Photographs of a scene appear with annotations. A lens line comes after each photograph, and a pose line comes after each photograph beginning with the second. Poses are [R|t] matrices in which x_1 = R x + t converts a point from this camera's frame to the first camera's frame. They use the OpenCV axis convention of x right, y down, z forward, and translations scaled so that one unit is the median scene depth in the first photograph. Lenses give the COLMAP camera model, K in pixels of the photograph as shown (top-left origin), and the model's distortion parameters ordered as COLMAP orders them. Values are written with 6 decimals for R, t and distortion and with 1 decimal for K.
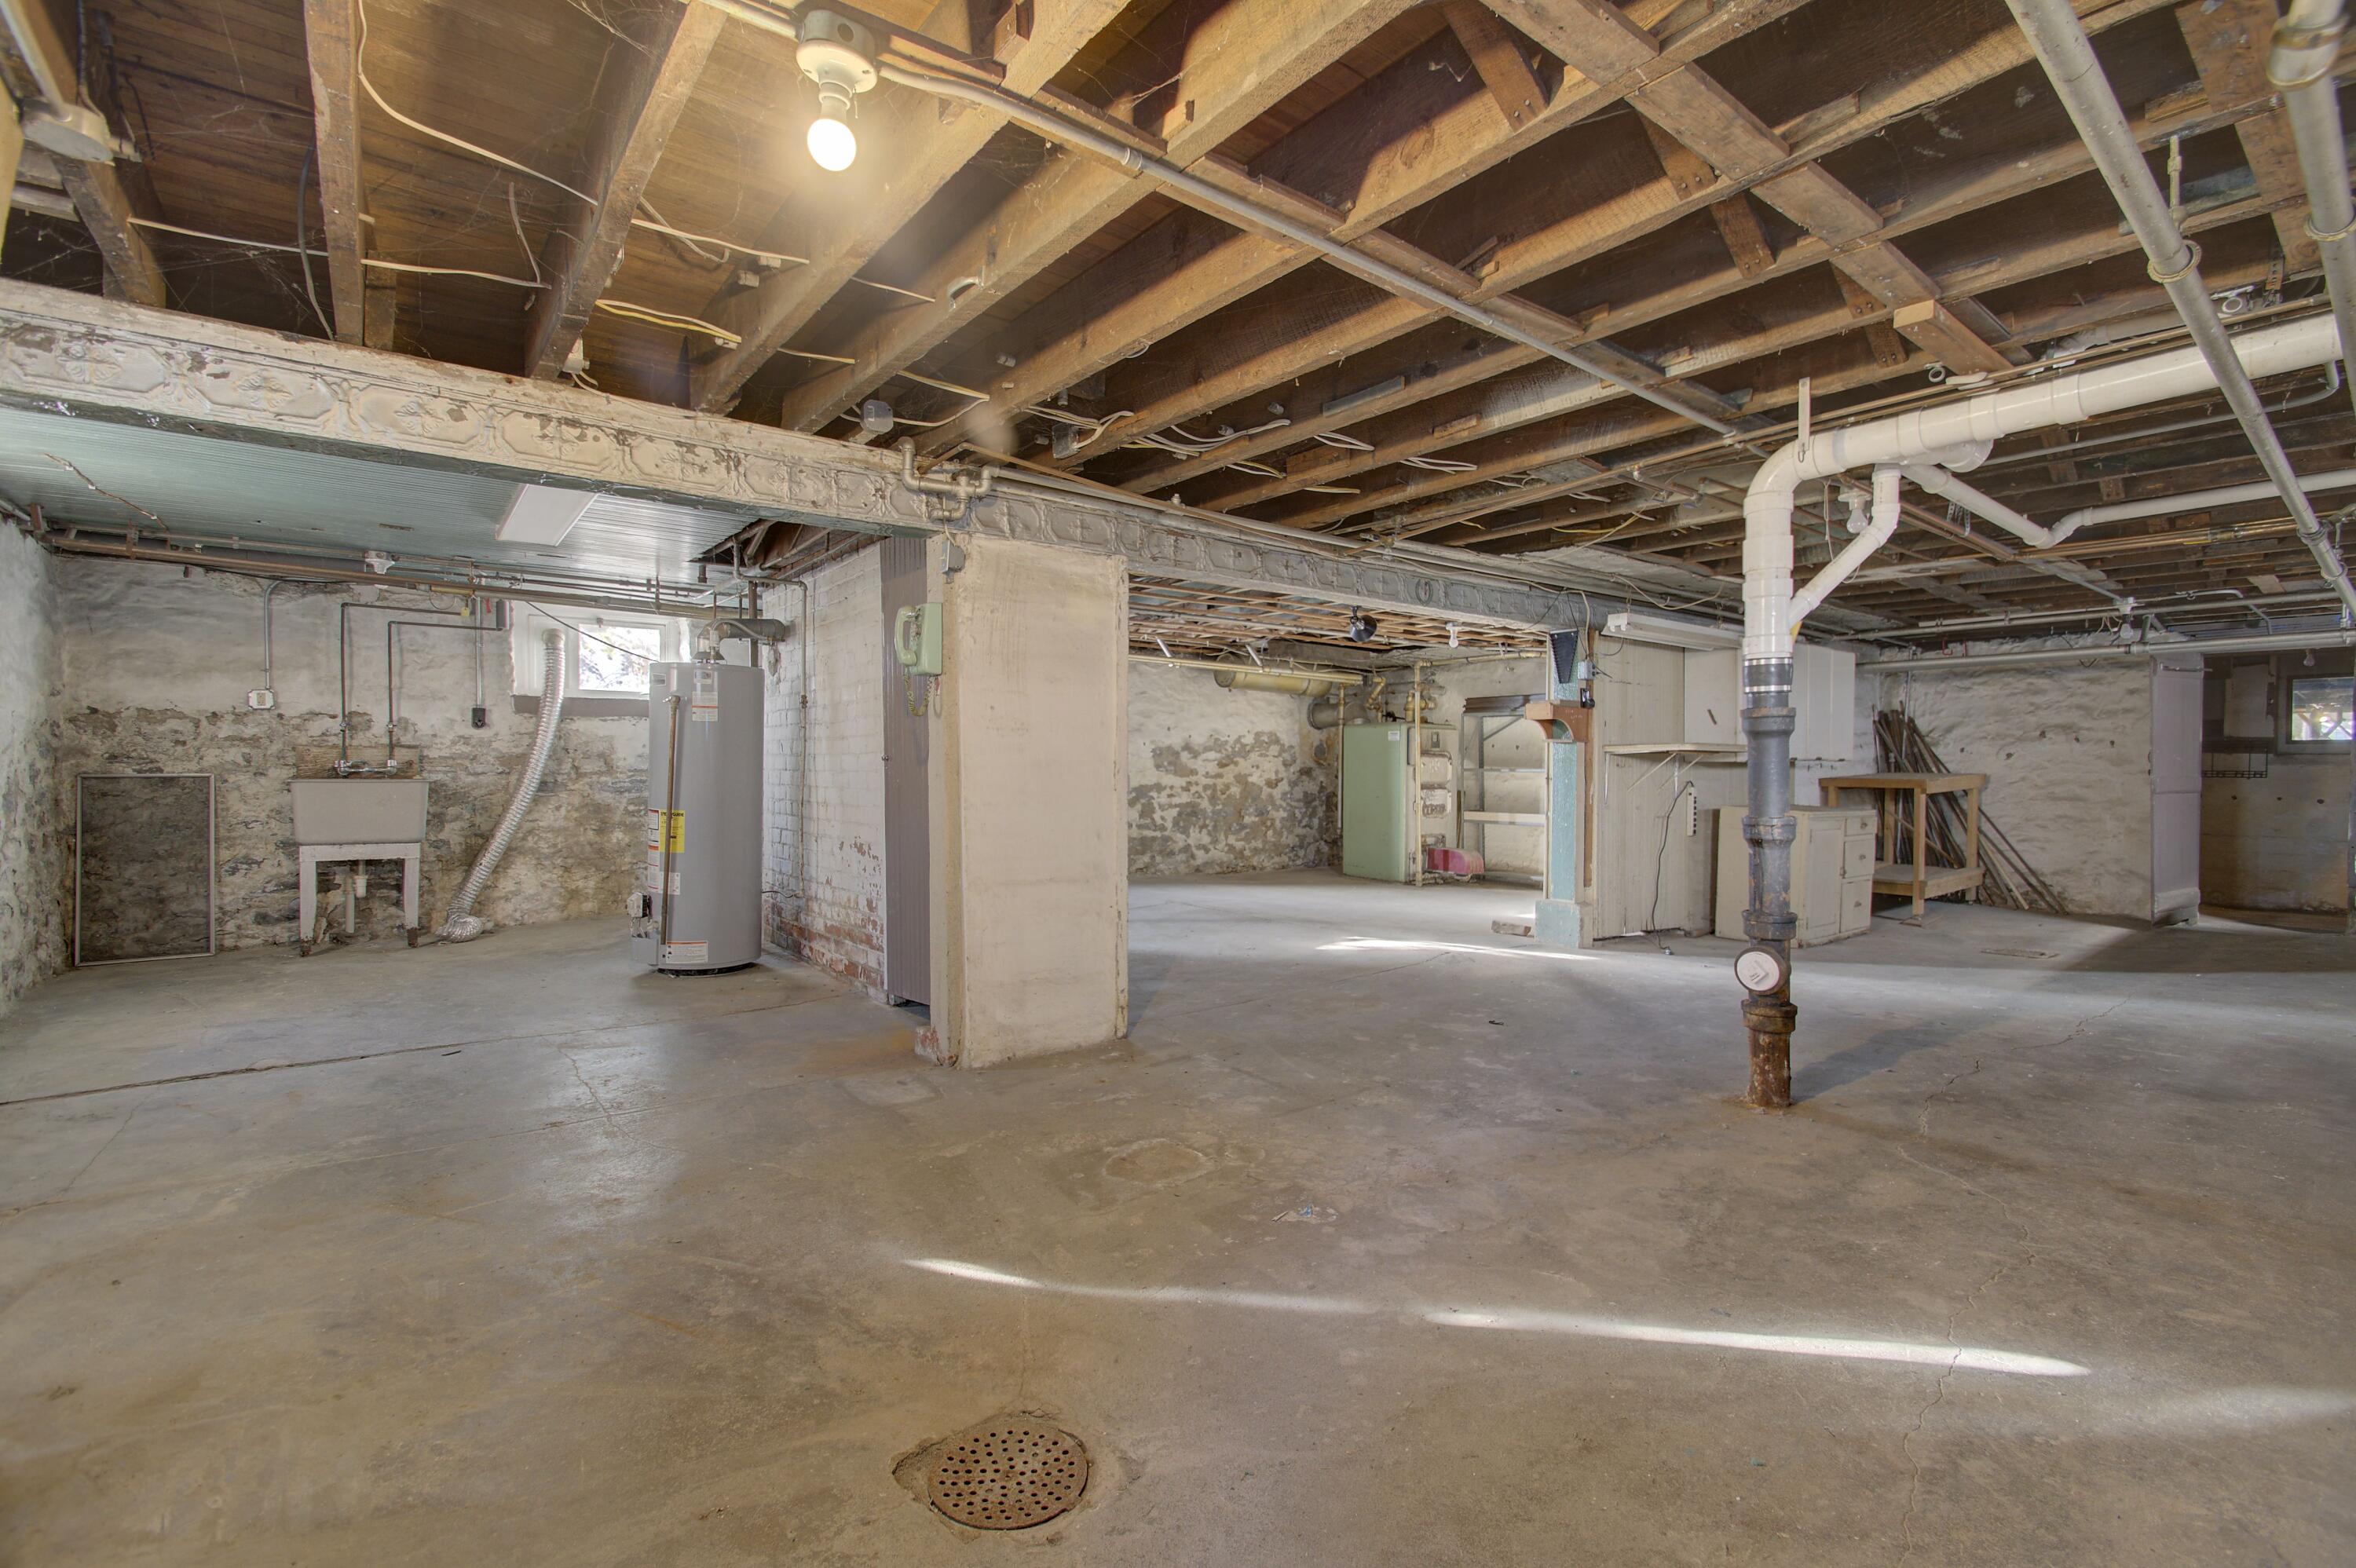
lens RADIAL K [[1024.9, 0, 1182.4], [0, 1024.9, 782.5], [0, 0, 1]] dist [0.021172, -0.020935]
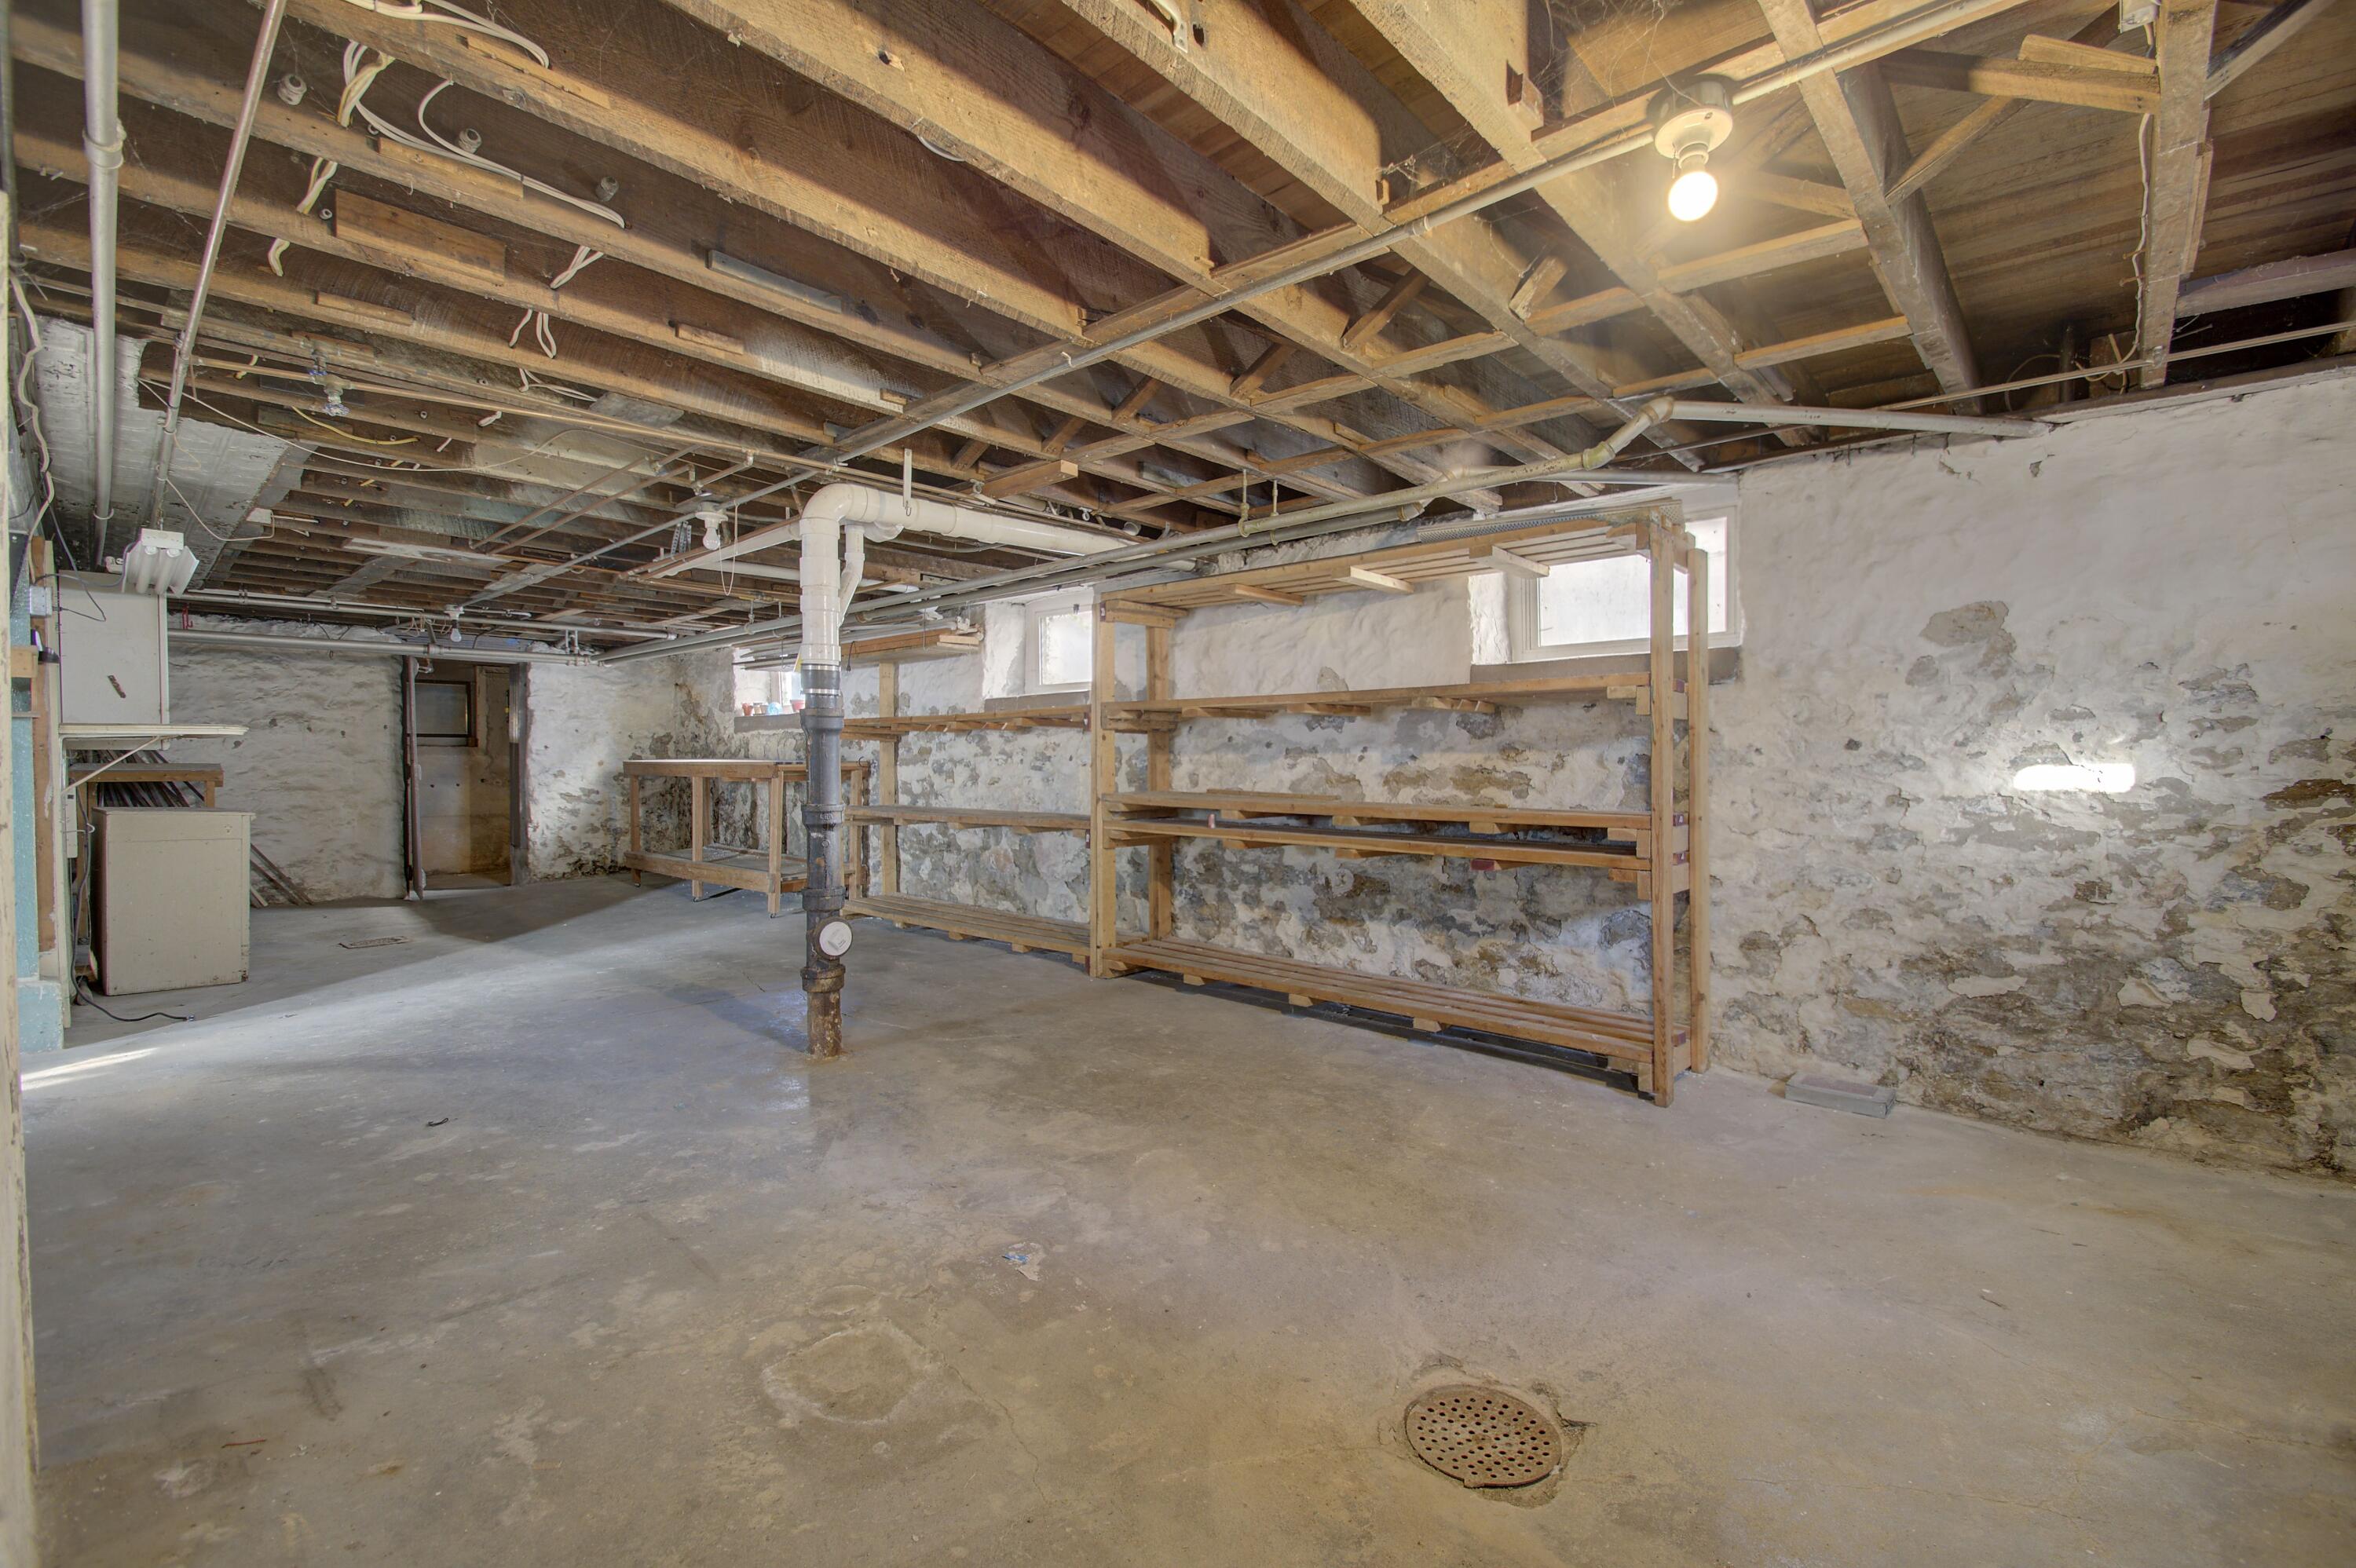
lens RADIAL K [[1024.9, 0, 1182.4], [0, 1024.9, 782.5], [0, 0, 1]] dist [0.021172, -0.020935]
pose [[-0.173164, -0.024747, 0.984582, -0.227914], [0.011517, 0.999565, 0.027149, -0.006172], [-0.984826, 0.016040, -0.172804, 0.295446]]
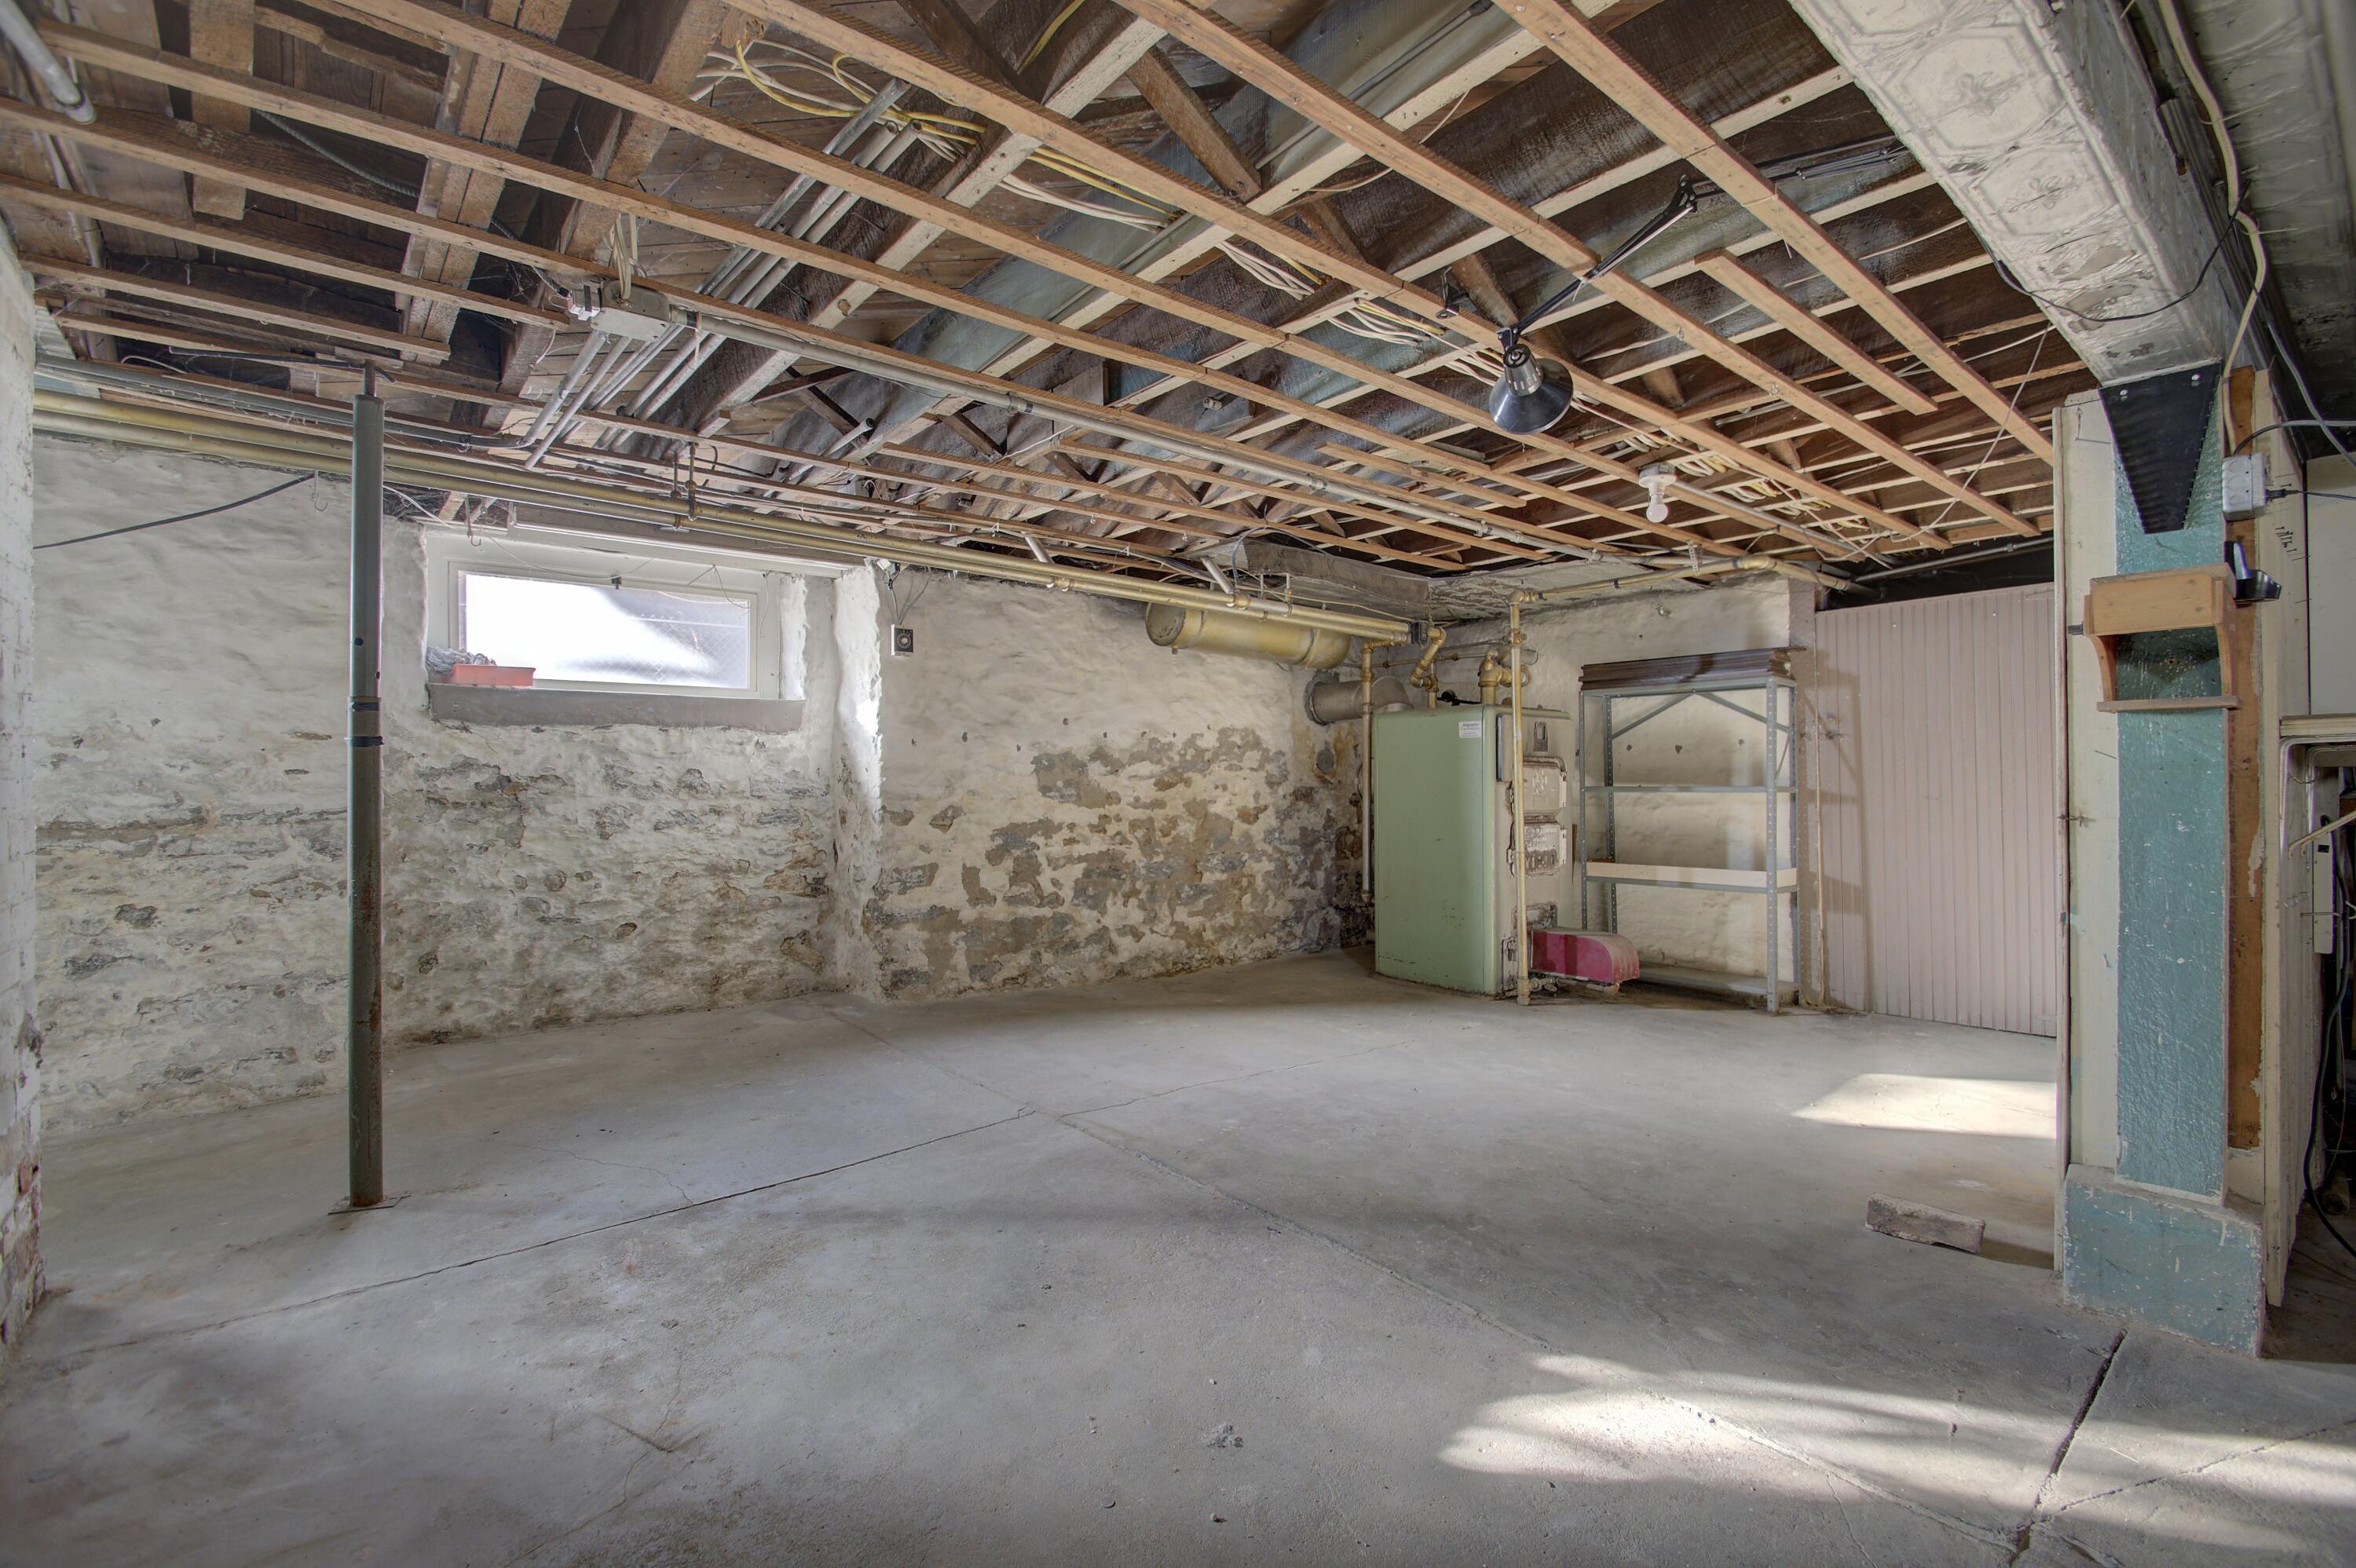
lens RADIAL K [[1051.4, 0, 1179.1], [0, 1051.4, 795.9], [0, 0, 1]] dist [-0.000554, -0.000137]
pose [[0.999279, -0.011240, 0.036260, 0.029780], [0.011416, 0.999924, -0.004650, -0.009327], [-0.036205, 0.005061, 0.999332, 0.467176]]
